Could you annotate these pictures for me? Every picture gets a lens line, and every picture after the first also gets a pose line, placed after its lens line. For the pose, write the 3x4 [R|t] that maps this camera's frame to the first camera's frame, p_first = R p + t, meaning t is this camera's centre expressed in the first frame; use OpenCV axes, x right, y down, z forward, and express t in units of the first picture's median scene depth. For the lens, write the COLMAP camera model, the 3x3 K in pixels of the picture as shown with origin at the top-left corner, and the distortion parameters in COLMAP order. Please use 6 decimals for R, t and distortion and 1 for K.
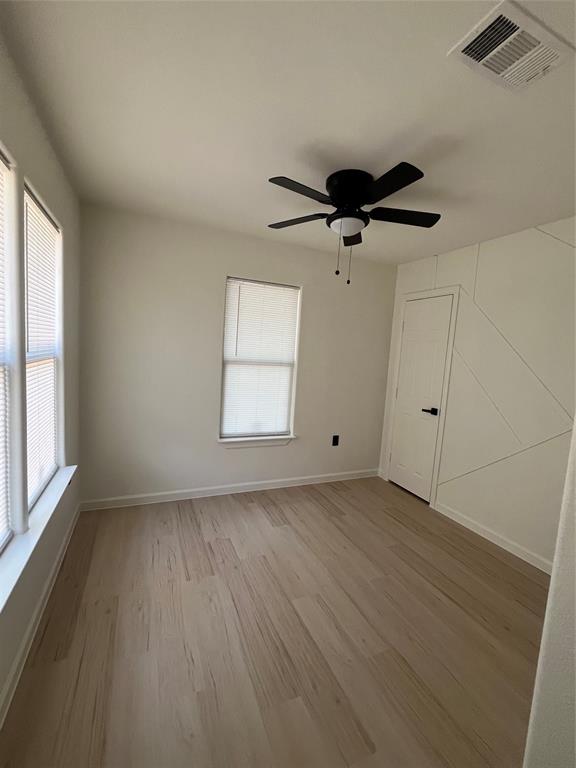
lens RADIAL K [[327.7, 0, 291.4], [0, 327.7, 380.5], [0, 0, 1]] dist [0.000629, -0.000335]
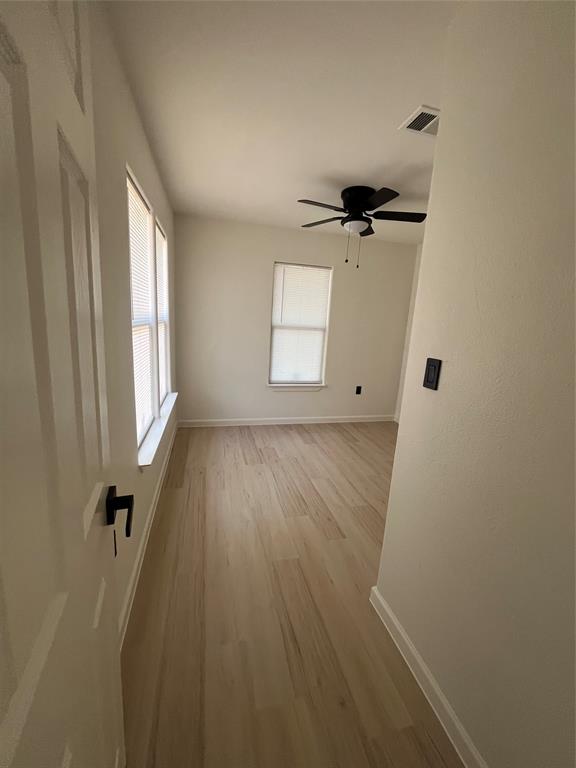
lens RADIAL K [[327.7, 0, 291.4], [0, 327.7, 380.5], [0, 0, 1]] dist [0.000629, -0.000335]
pose [[0.985086, 0.025027, -0.170232, 0.129177], [-0.010841, 0.996427, 0.083759, 0.059126], [0.171720, -0.080665, 0.981838, -0.394773]]
